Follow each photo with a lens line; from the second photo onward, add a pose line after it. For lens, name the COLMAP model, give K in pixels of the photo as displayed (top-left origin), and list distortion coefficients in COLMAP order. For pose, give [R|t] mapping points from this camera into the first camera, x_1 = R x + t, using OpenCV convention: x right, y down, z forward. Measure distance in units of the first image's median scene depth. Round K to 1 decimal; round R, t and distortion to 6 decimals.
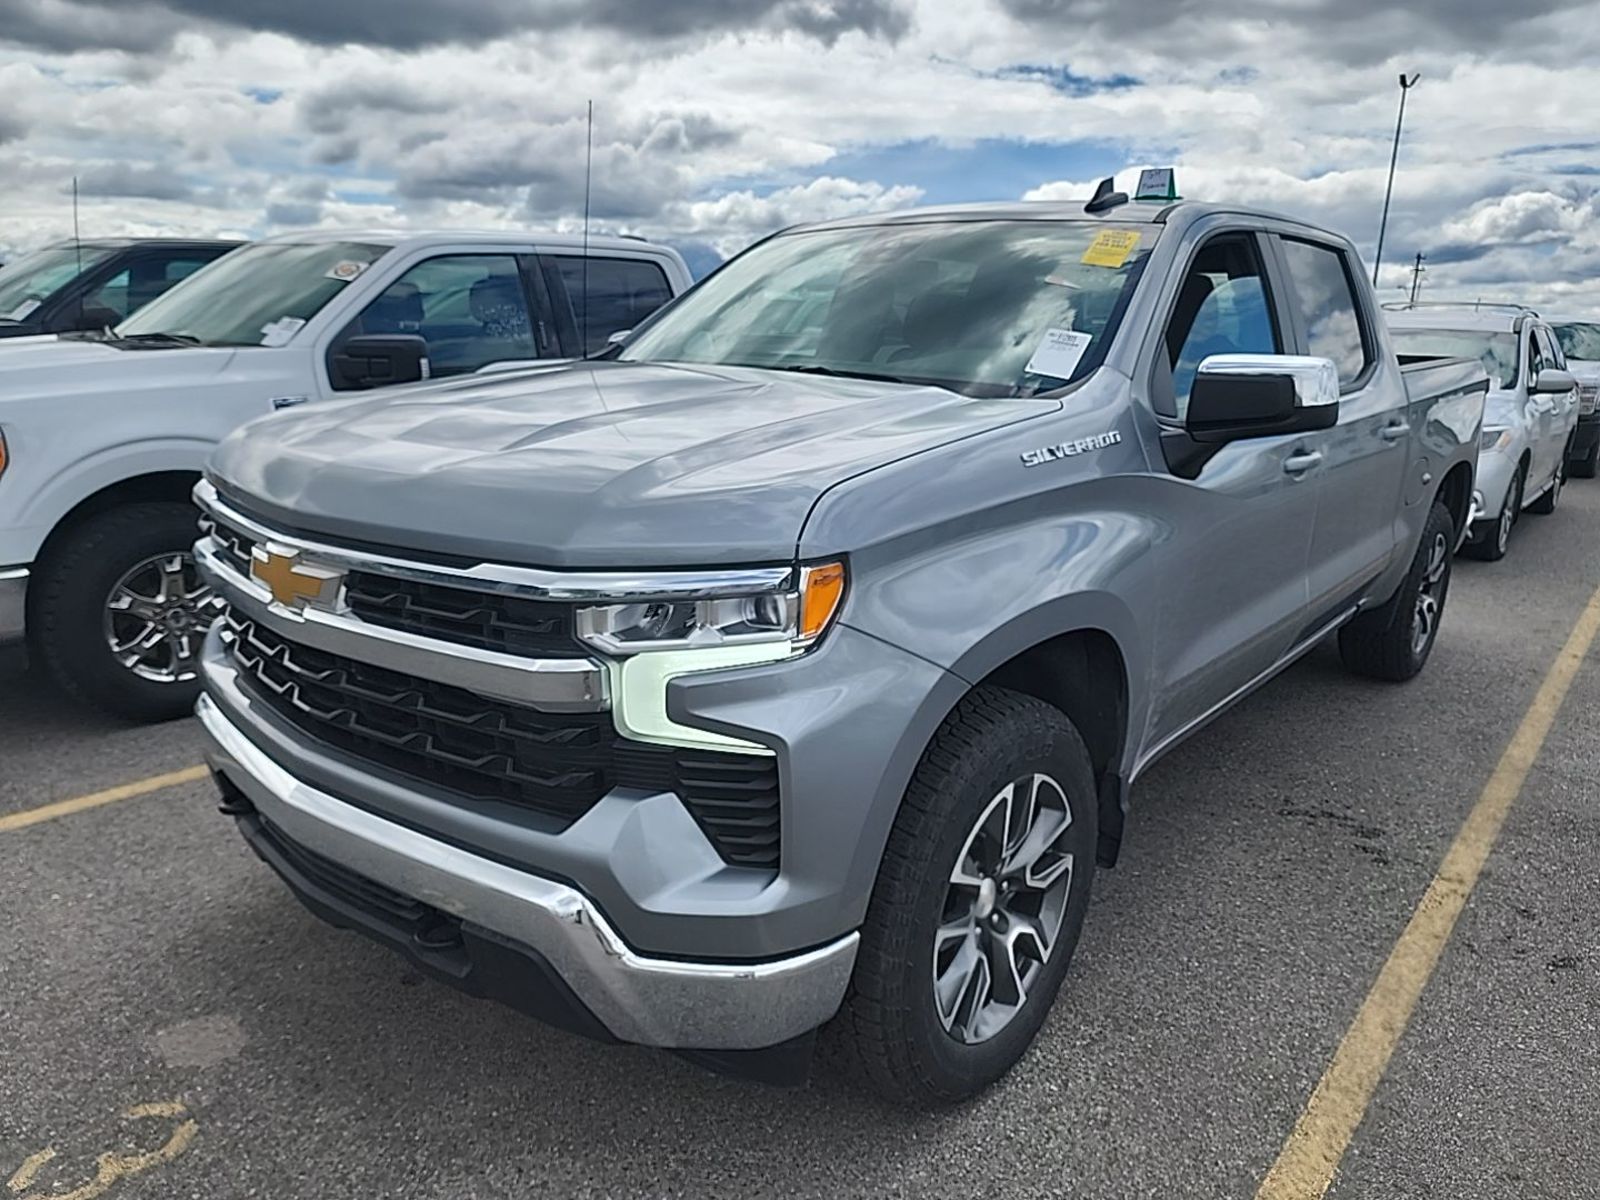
lens RADIAL K [[1250.3, 0, 814.4], [0, 1250.3, 577.0], [0, 0, 1]] dist [0.040826, -0.036940]
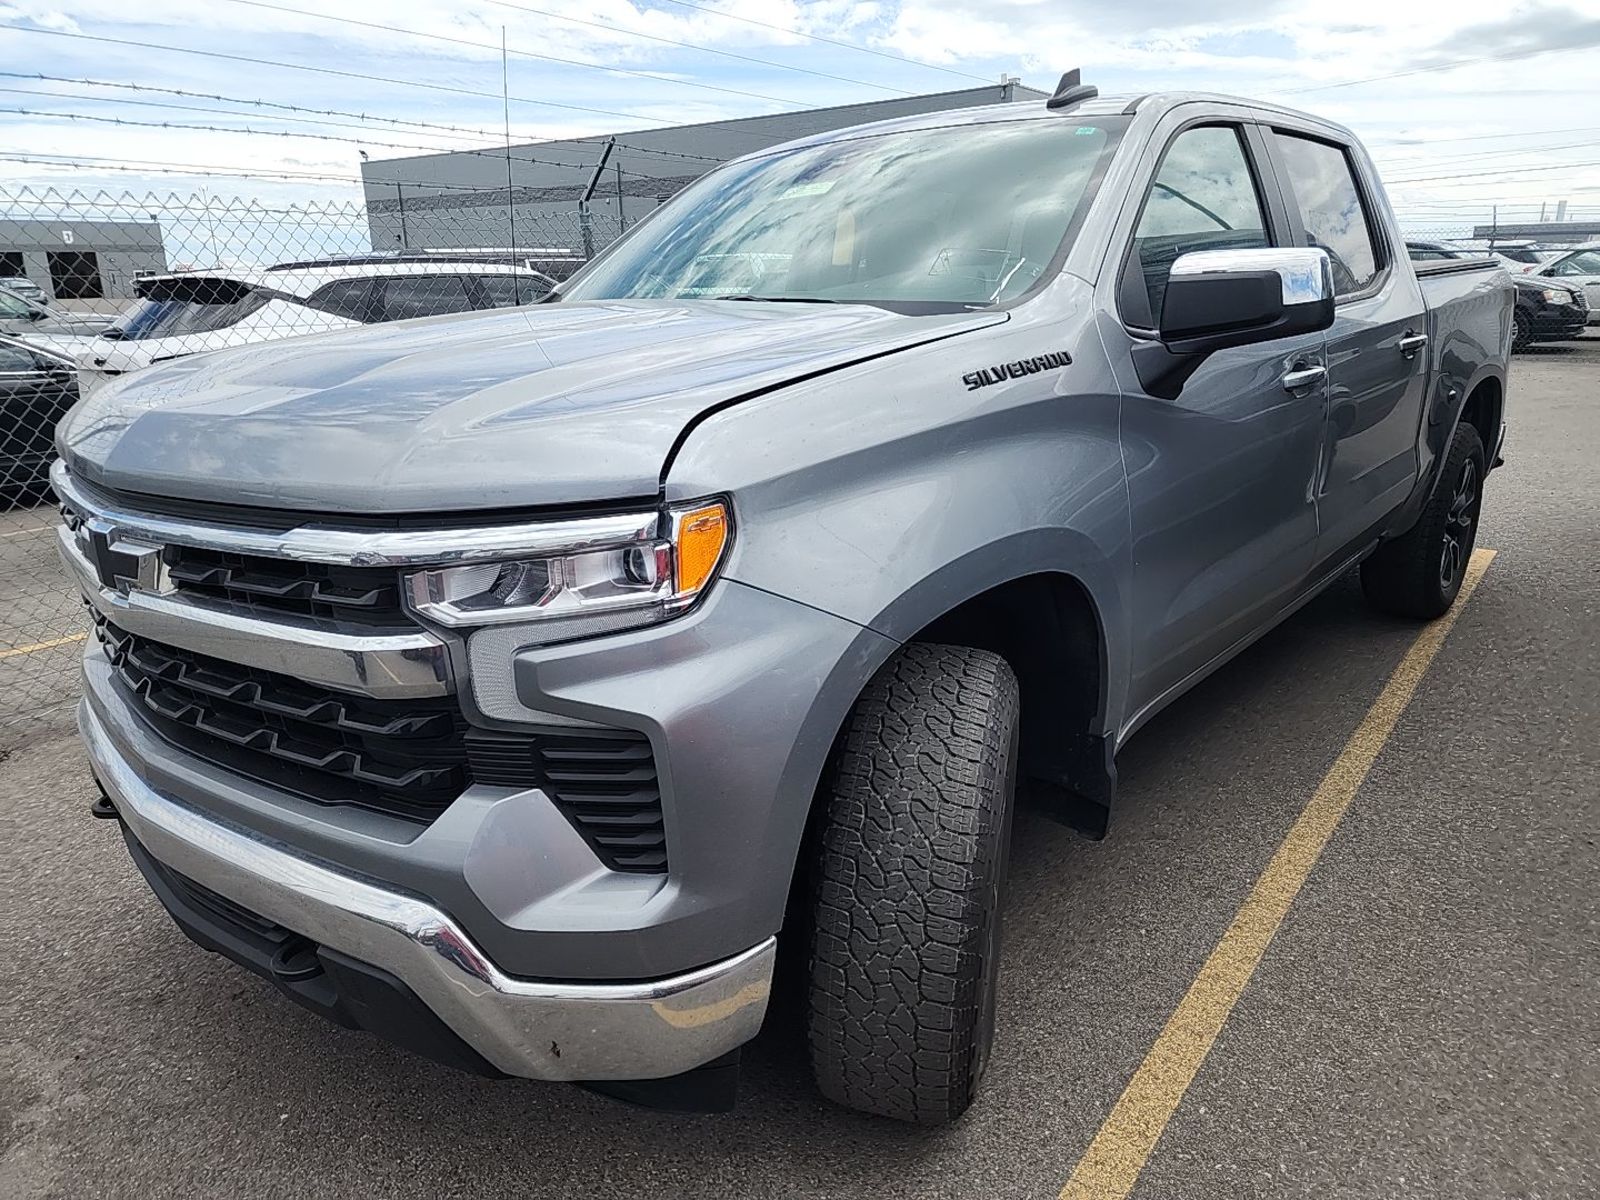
lens RADIAL K [[1250.3, 0, 808.1], [0, 1250.3, 579.7], [0, 0, 1]] dist [0.040826, -0.036940]
pose [[0.998342, -0.049666, -0.029106, 0.095539], [0.050456, 0.998359, 0.027071, 0.017899], [0.027714, -0.028495, 0.999210, 0.158121]]
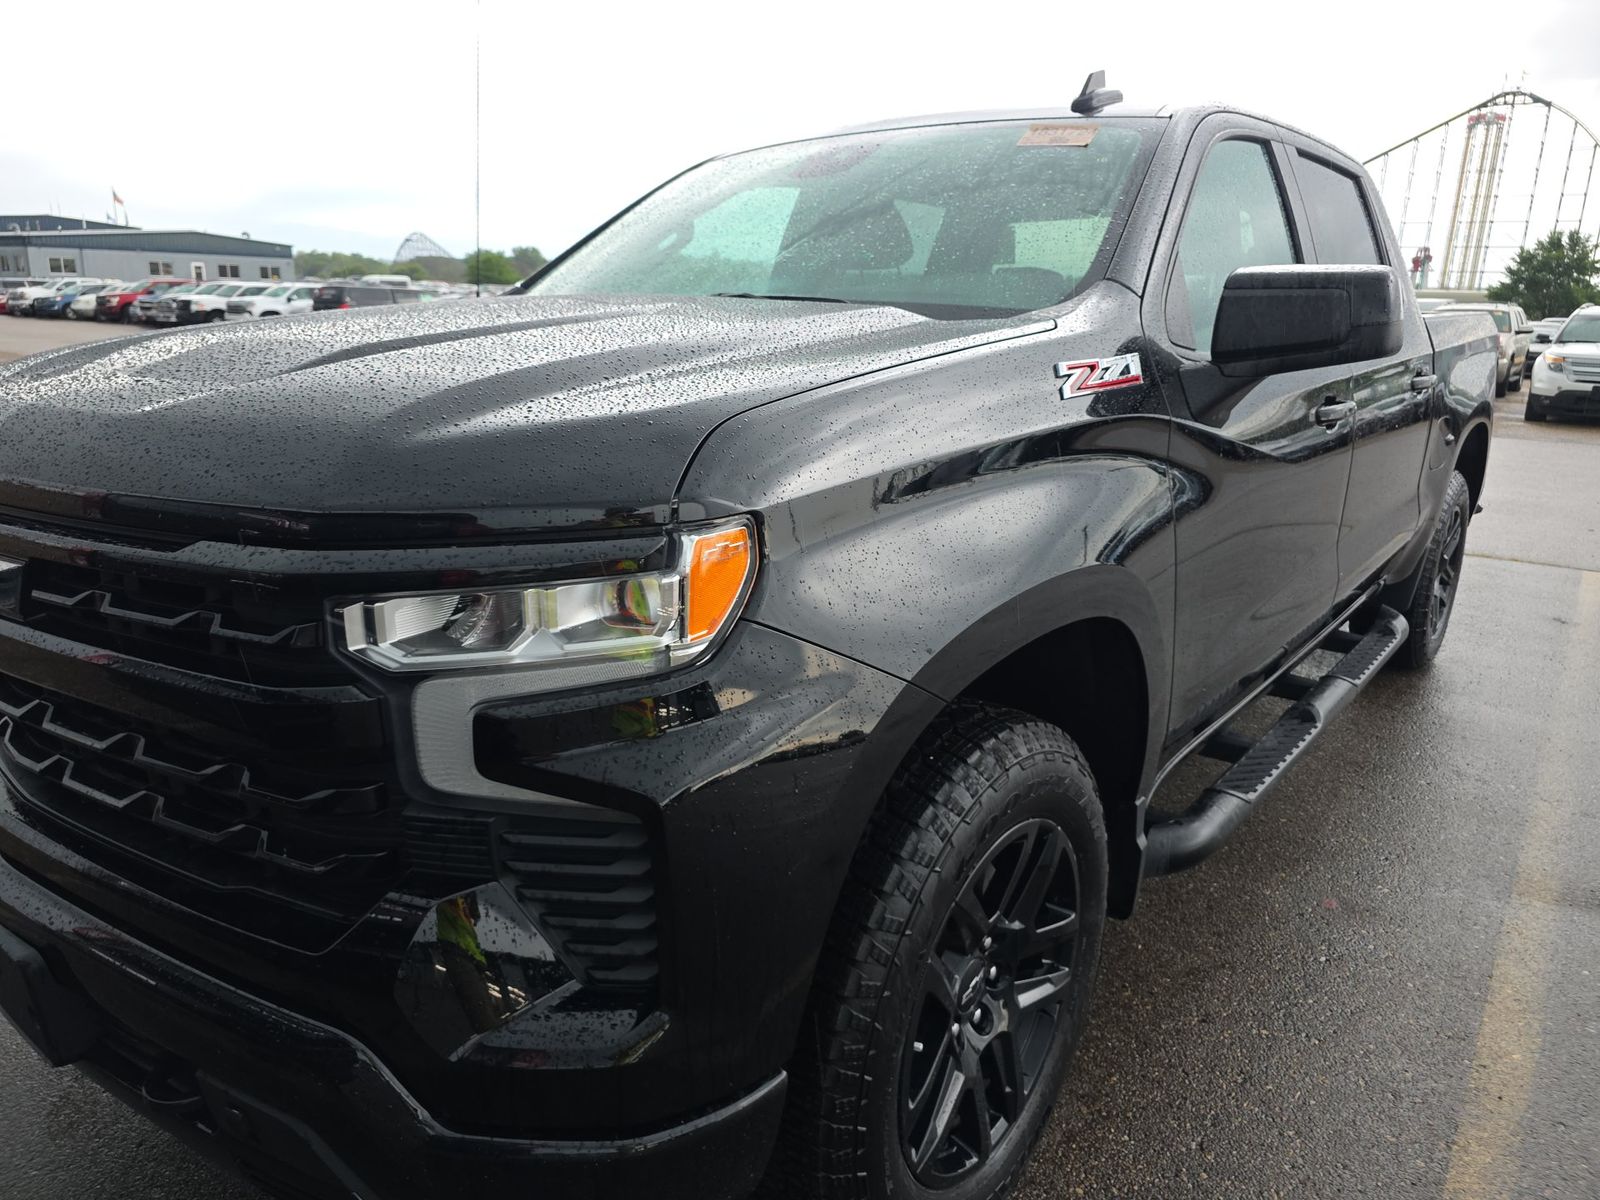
lens RADIAL K [[1207.2, 0, 816.1], [0, 1207.2, 591.1], [0, 0, 1]] dist [0.061520, -0.001458]
pose [[0.999541, -0.021111, 0.021737, 0.042048], [0.020737, 0.999635, 0.017316, 0.011022], [-0.022094, -0.016857, 0.999614, 0.341162]]
